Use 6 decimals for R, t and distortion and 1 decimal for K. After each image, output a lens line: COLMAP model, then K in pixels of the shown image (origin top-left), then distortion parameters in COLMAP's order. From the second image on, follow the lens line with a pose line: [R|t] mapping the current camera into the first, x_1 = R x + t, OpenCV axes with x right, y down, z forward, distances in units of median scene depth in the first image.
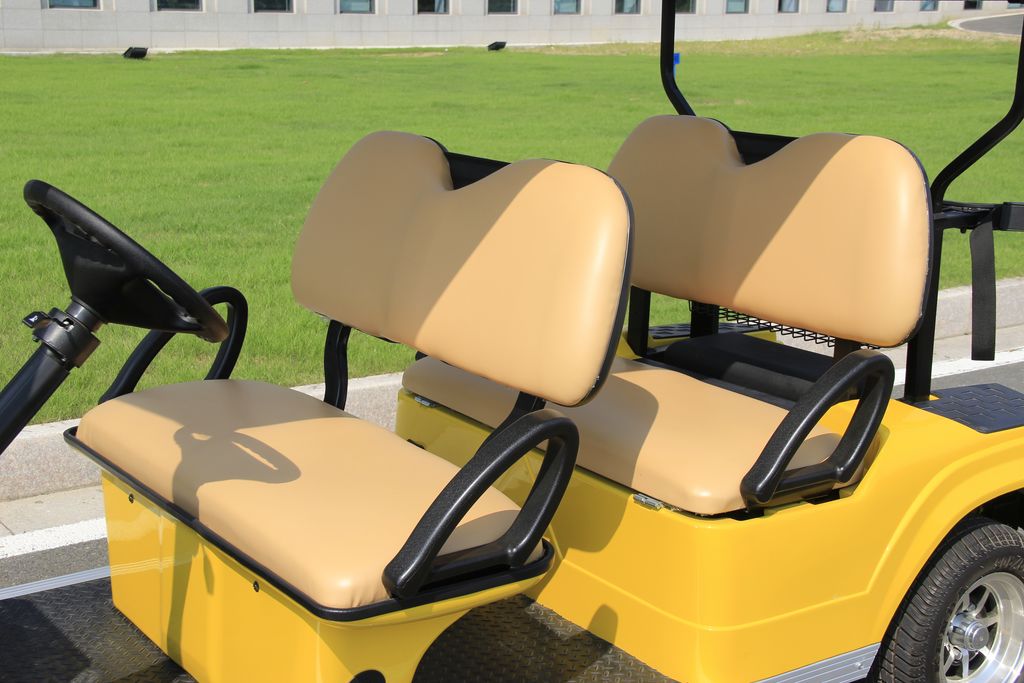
lens RADIAL K [[1520.9, 0, 512.0], [0, 1520.9, 341.5], [0, 0, 1]] dist [-0.010680, 0.604577]
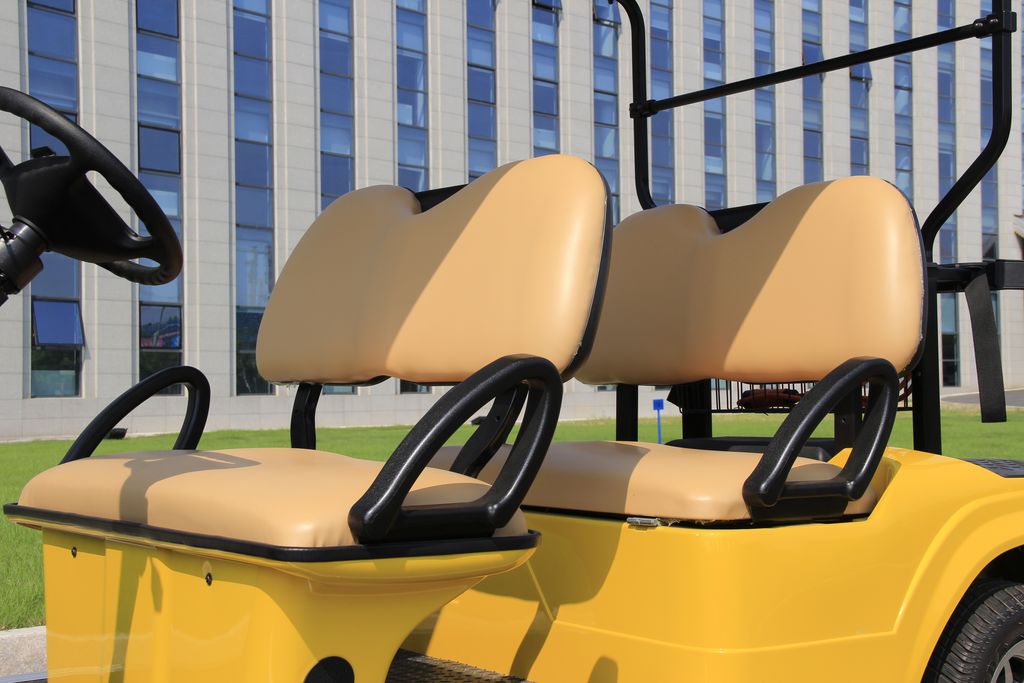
lens RADIAL K [[1555.2, 0, 512.0], [0, 1555.2, 341.5], [0, 0, 1]] dist [0.032823, 0.517828]
pose [[0.999481, -0.030028, 0.011641, 0.003009], [0.032057, 0.962261, -0.270232, 0.246950], [-0.003087, 0.270465, 0.962725, 0.070123]]
